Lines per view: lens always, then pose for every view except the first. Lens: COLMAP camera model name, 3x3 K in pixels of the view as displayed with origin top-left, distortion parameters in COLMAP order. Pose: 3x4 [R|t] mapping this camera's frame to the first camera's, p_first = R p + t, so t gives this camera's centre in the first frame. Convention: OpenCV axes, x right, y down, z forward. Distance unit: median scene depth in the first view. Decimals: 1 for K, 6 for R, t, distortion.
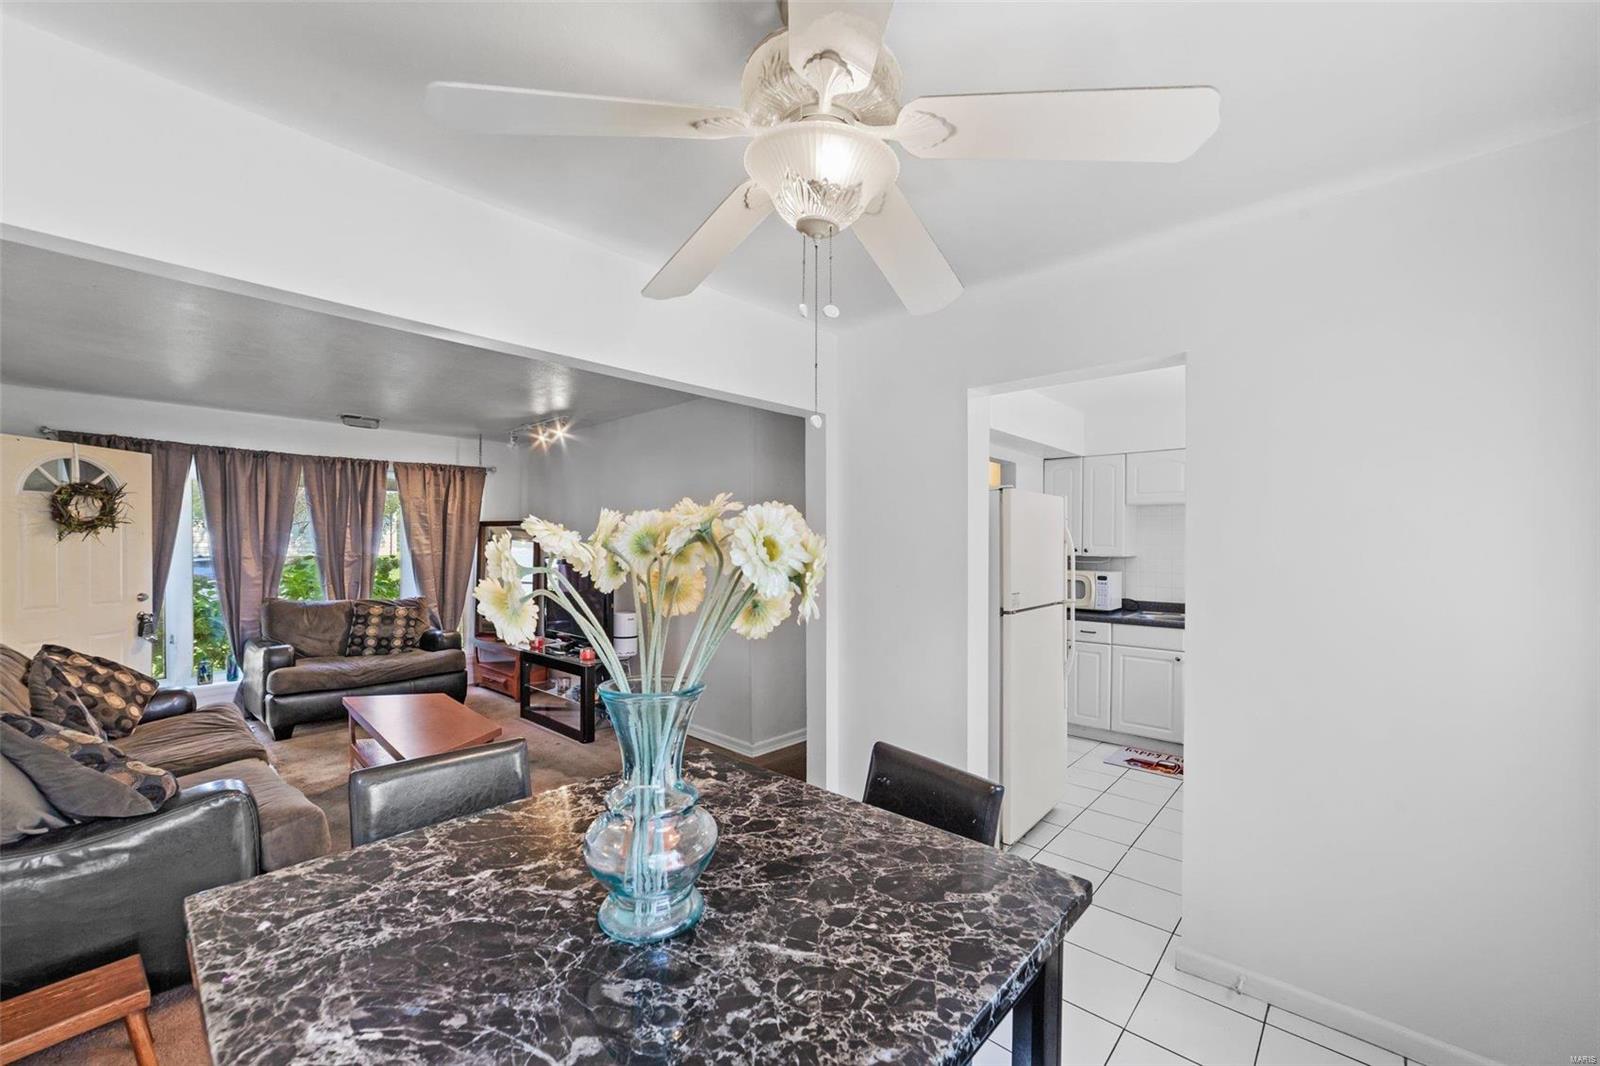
lens RADIAL K [[628.6, 0, 807.2], [0, 628.6, 545.9], [0, 0, 1]] dist [-0.025145, 0.008877]
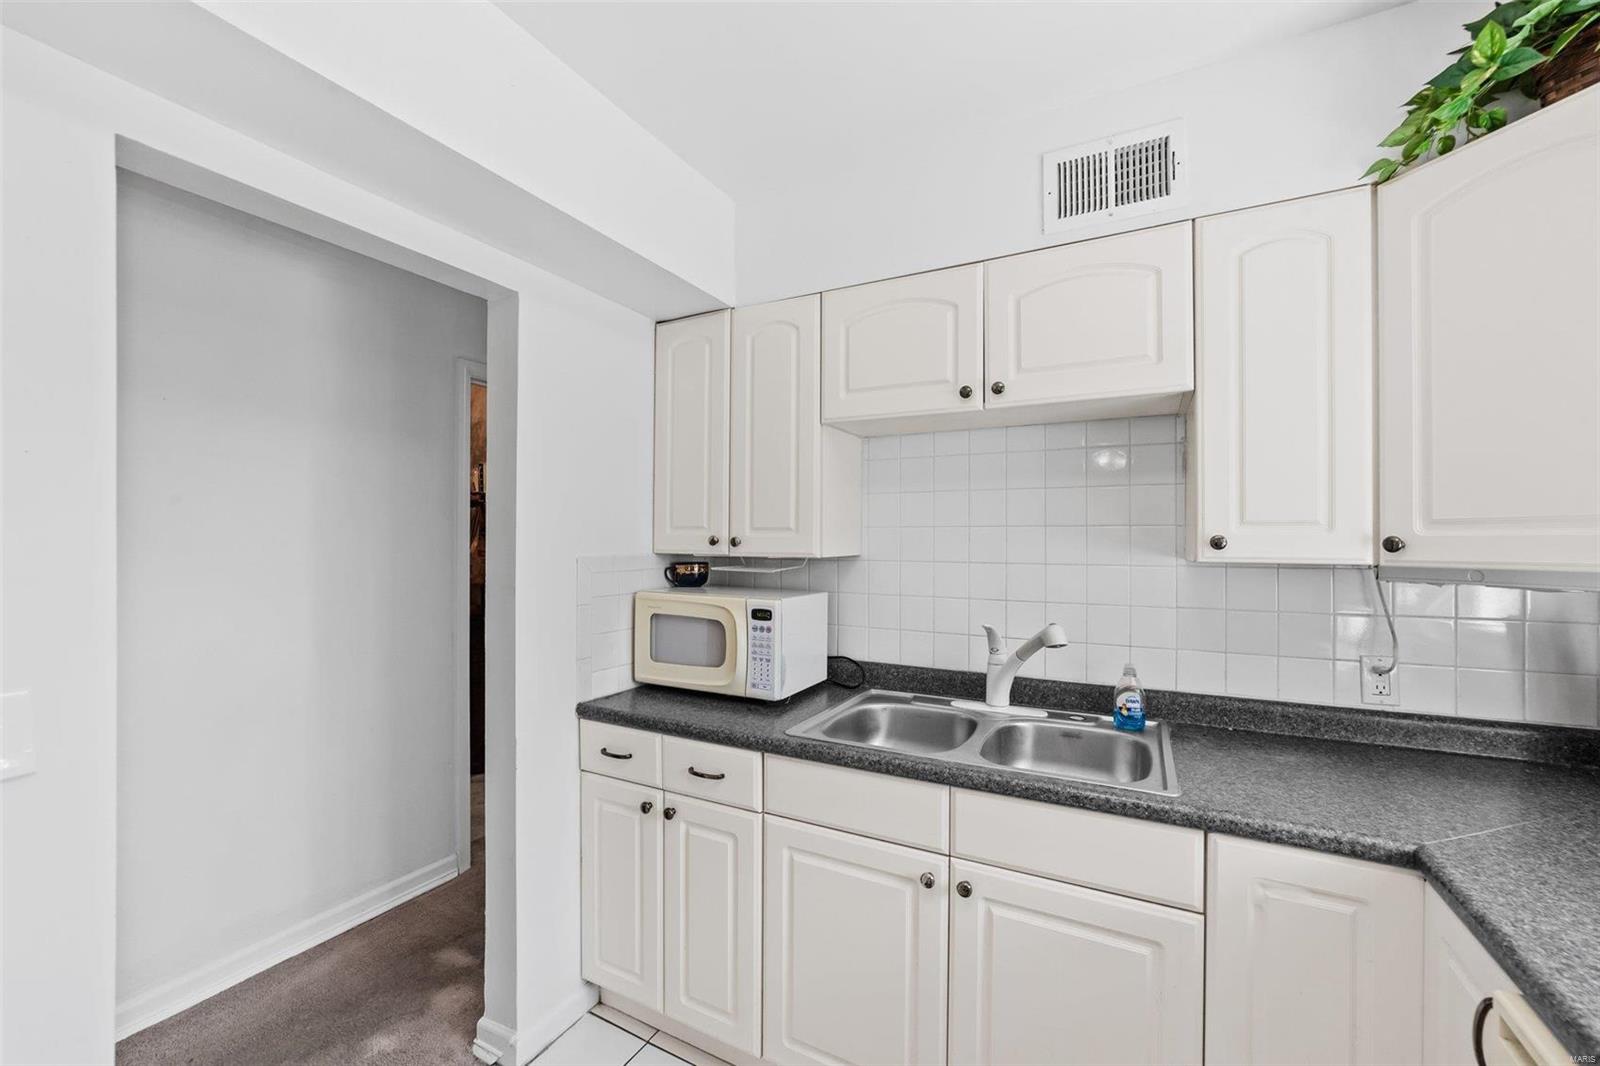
lens RADIAL K [[621.4, 0, 801.6], [0, 621.4, 536.4], [0, 0, 1]] dist [-0.024474, 0.008636]
pose [[0.968980, 0.004562, 0.247098, 0.391080], [-0.001754, 0.999931, -0.011582, 0.008520], [-0.247134, 0.010789, 0.968921, 0.612374]]
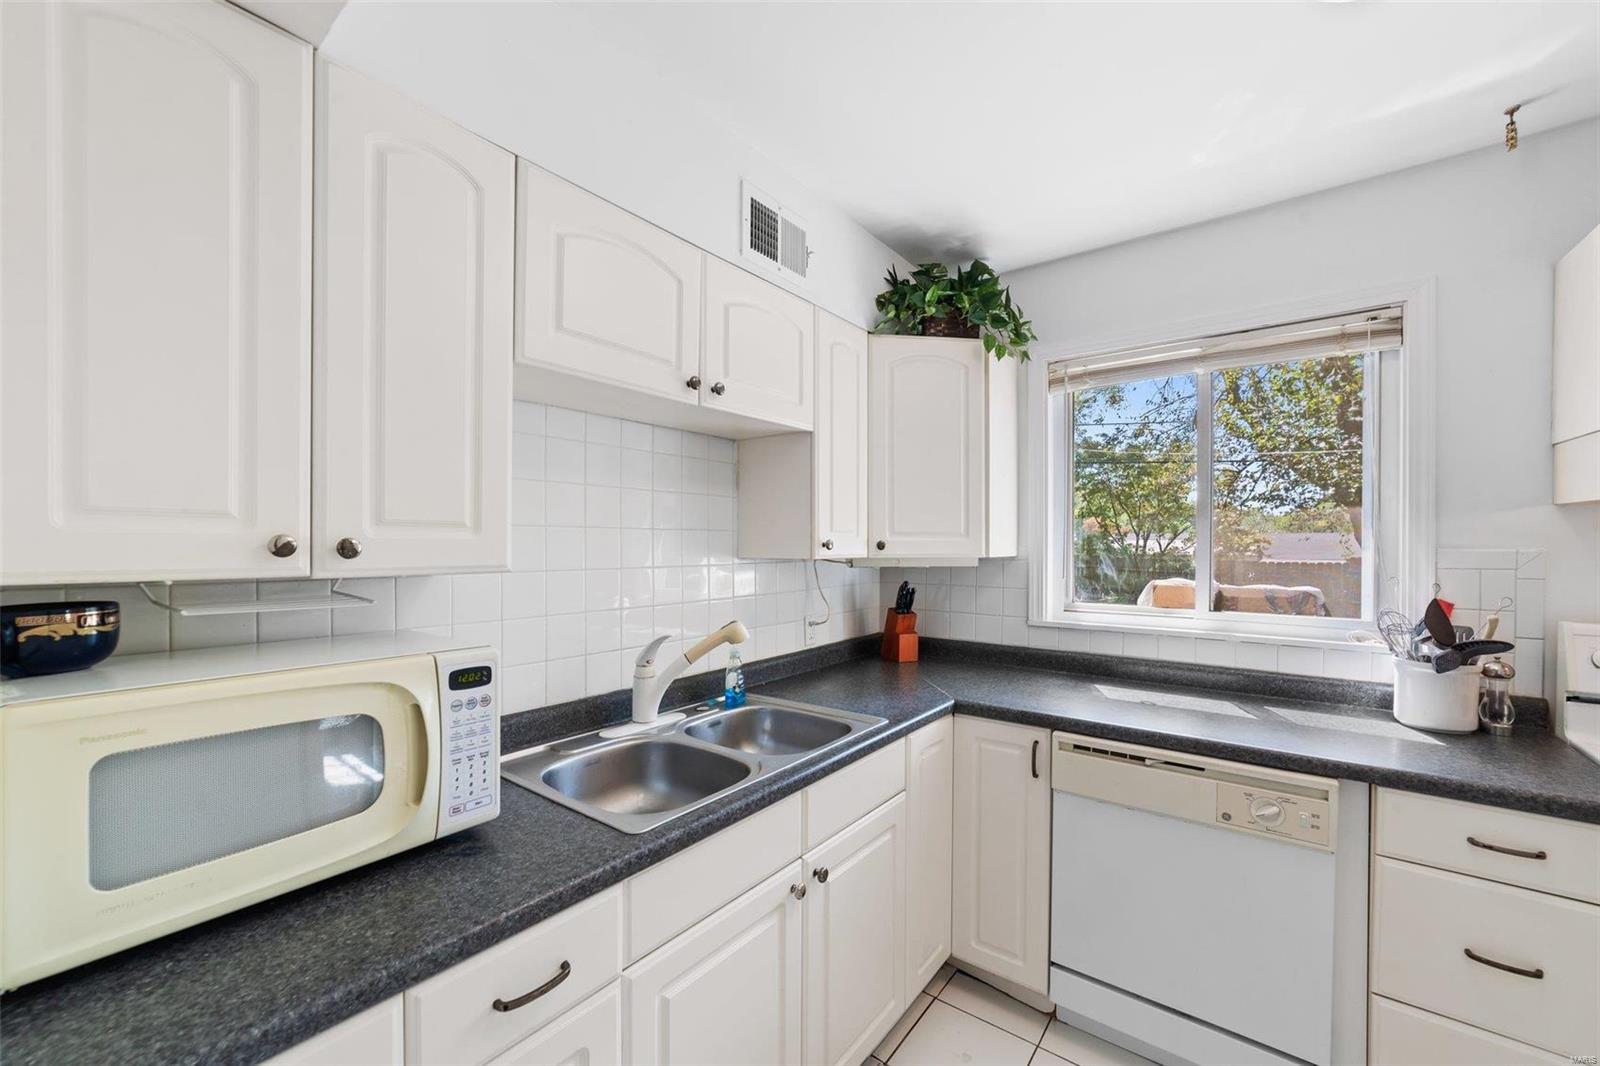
lens RADIAL K [[628.6, 0, 807.2], [0, 628.6, 545.9], [0, 0, 1]] dist [-0.025145, 0.008877]
pose [[-0.080506, -0.006369, 0.996734, 0.245761], [0.002137, 0.999976, 0.006562, 0.005850], [-0.996752, 0.002658, -0.080491, 0.878206]]
